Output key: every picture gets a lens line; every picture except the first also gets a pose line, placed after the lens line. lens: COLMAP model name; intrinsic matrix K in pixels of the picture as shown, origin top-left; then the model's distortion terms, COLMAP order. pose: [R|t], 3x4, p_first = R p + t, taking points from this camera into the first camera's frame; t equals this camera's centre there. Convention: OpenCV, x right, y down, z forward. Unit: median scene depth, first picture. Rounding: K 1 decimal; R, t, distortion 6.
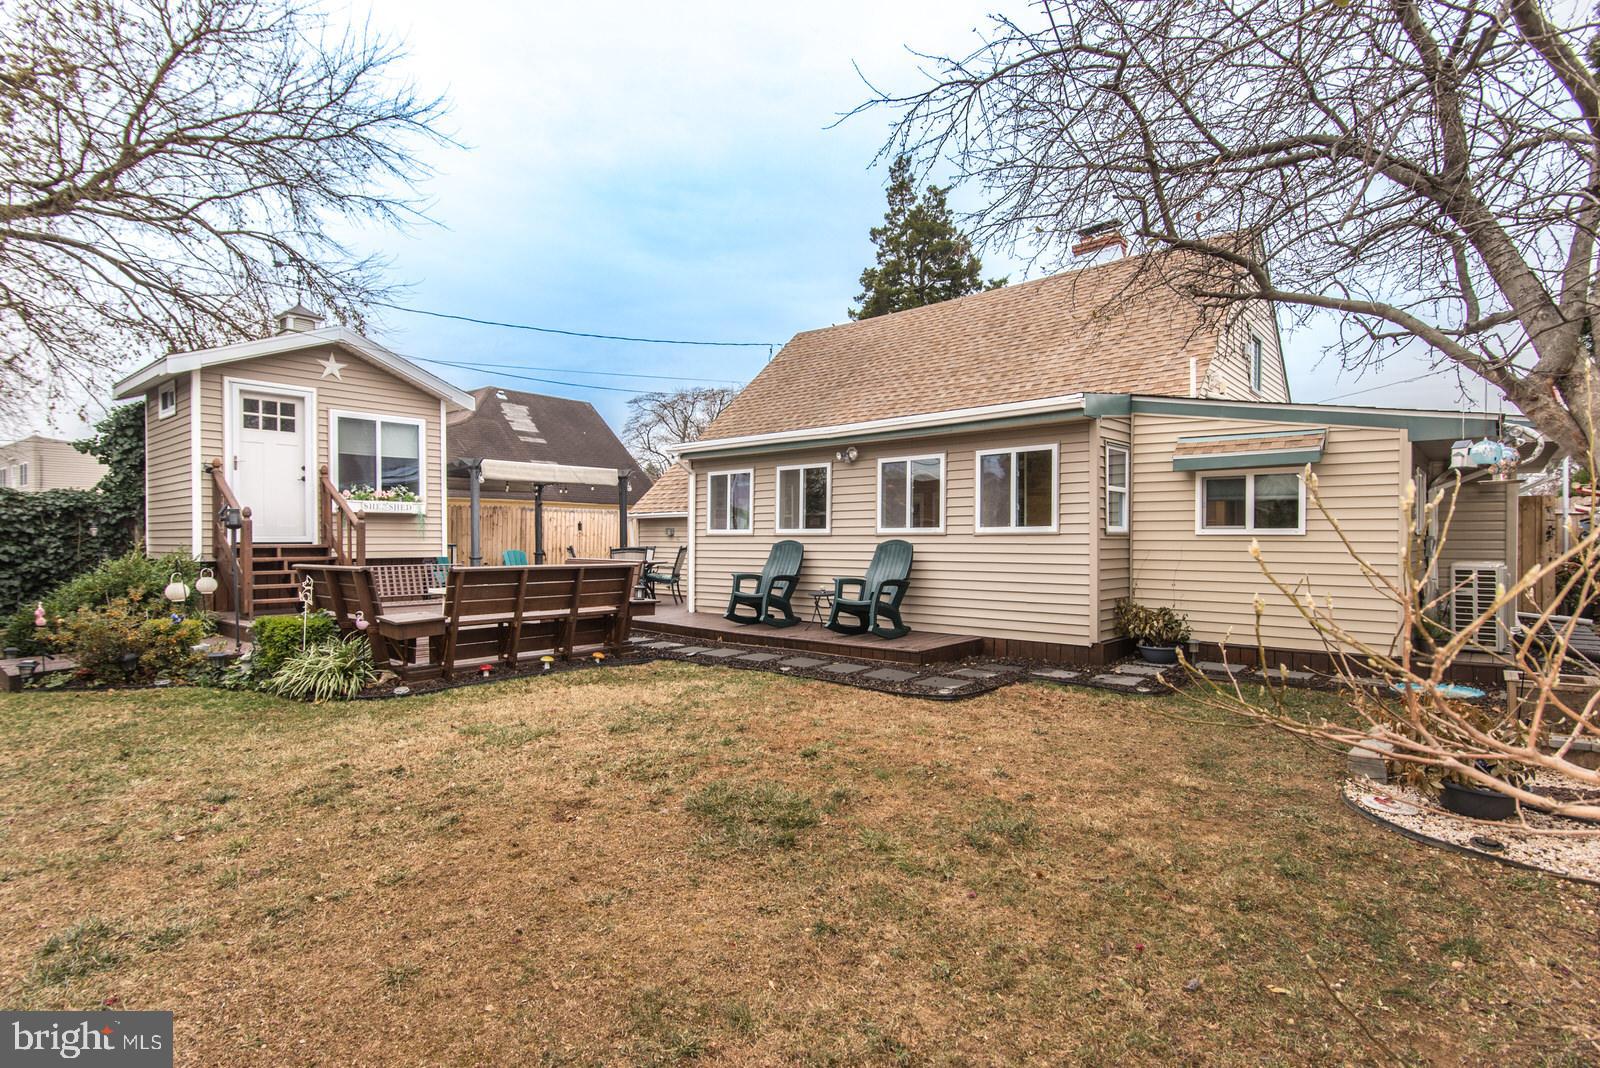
lens RADIAL K [[789.4, 0, 796.6], [0, 789.4, 543.1], [0, 0, 1]] dist [0.001908, 0.000106]
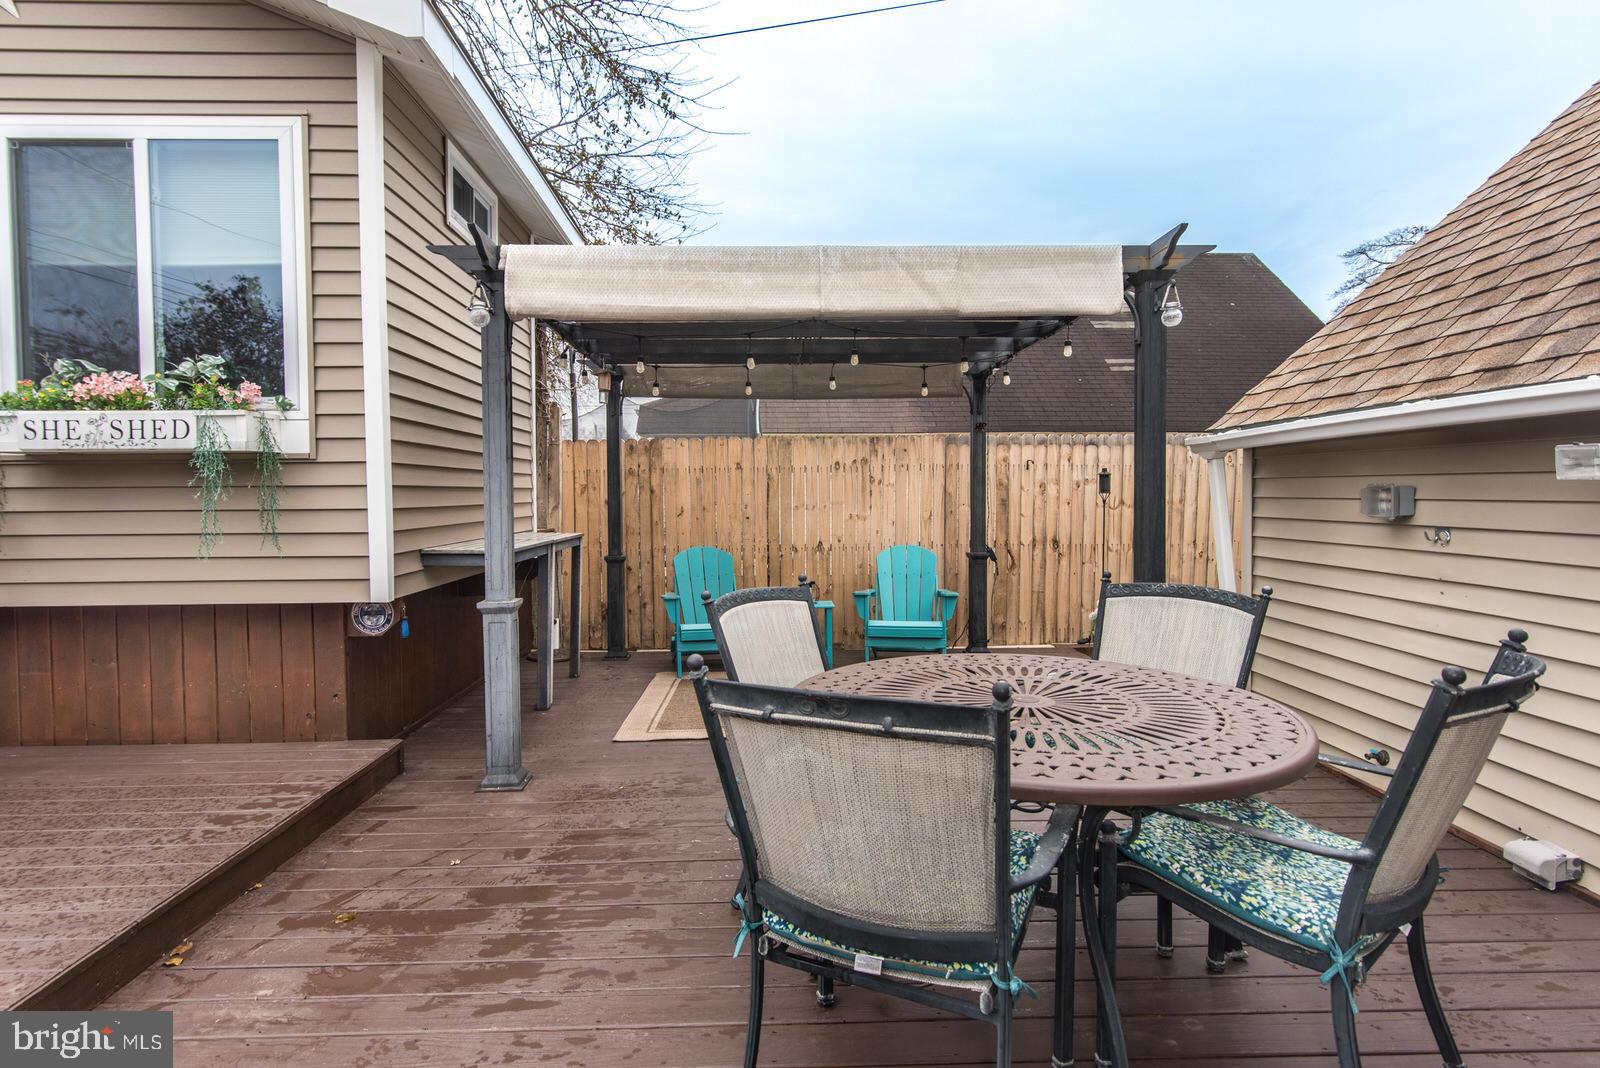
lens RADIAL K [[810.1, 0, 782.2], [0, 810.1, 526.1], [0, 0, 1]] dist [0.001326, -0.000259]
pose [[0.666086, 0.023707, -0.745498, -0.149817], [0.001822, 0.999440, 0.033410, -0.021865], [0.745873, -0.023613, 0.665670, 1.024654]]
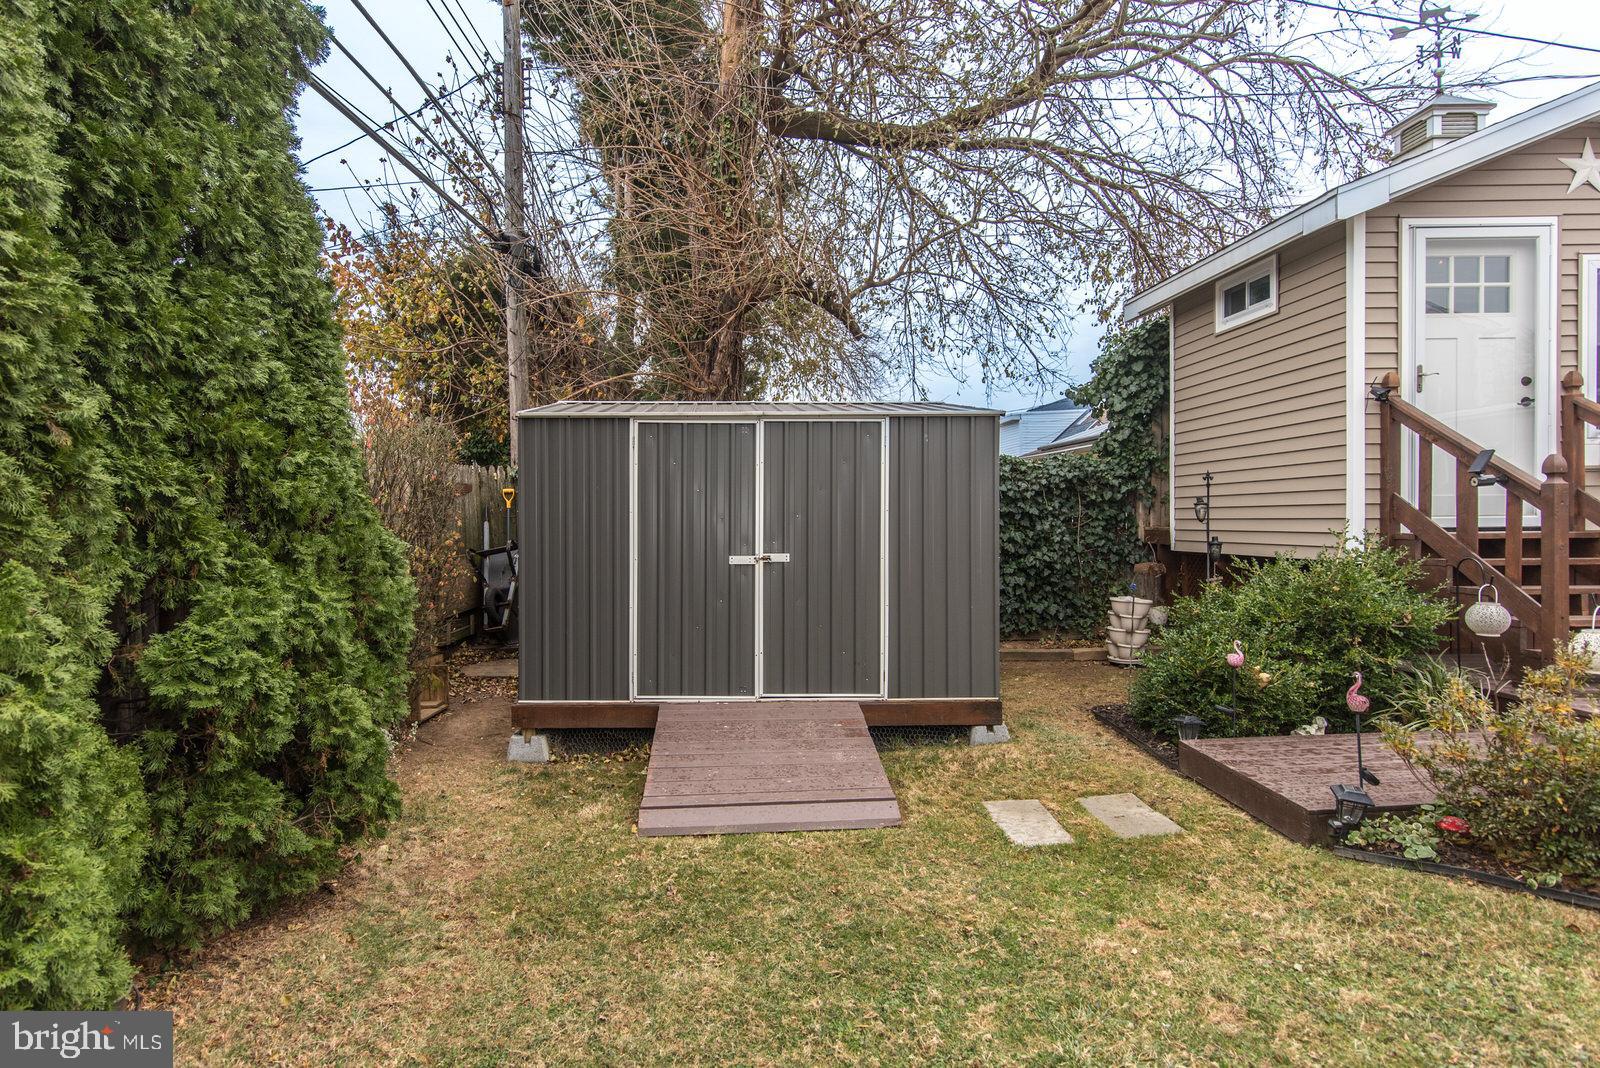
lens RADIAL K [[877.9, 0, 722.1], [0, 877.9, 532.2], [0, 0, 1]] dist [0.000870, 0.000978]
pose [[0.638105, 0.006937, -0.769918, -0.513764], [0.004149, 0.999914, 0.012448, -0.007329], [0.769938, -0.011137, 0.638021, 0.241687]]
